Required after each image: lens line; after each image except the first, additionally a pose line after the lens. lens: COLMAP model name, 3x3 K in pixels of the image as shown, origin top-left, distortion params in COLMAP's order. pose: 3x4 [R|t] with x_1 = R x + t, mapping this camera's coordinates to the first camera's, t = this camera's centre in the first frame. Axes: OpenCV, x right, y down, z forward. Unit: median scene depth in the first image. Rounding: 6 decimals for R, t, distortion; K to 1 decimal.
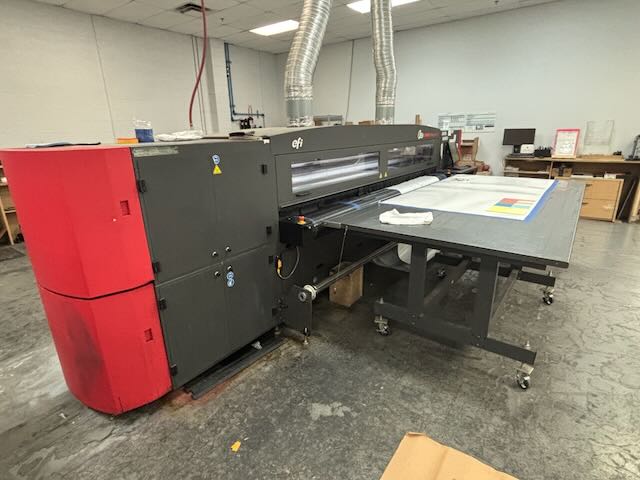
lens RADIAL K [[336.3, 0, 316.8], [0, 336.3, 241.6], [0, 0, 1]] dist [-0.004098, -0.001652]
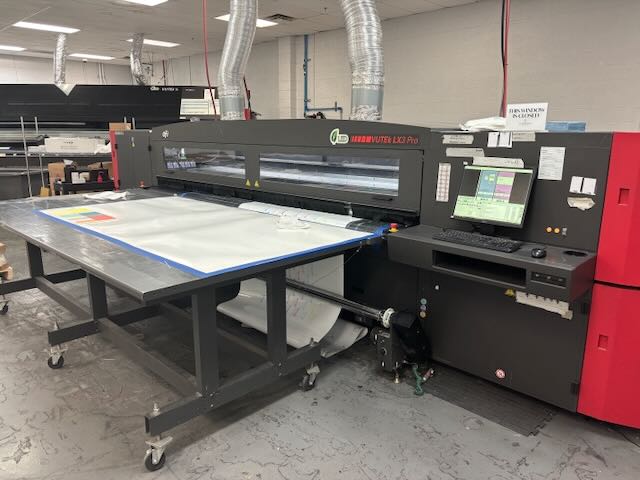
lens RADIAL K [[484.6, 0, 320.9], [0, 484.6, 240.1], [0, 0, 1]] dist [0.008166, 0.001554]
pose [[-0.108161, 0.243710, -0.963798, 1.536157], [-0.313705, 0.911584, 0.265712, -0.504813], [0.943340, 0.331088, -0.022144, 1.443737]]
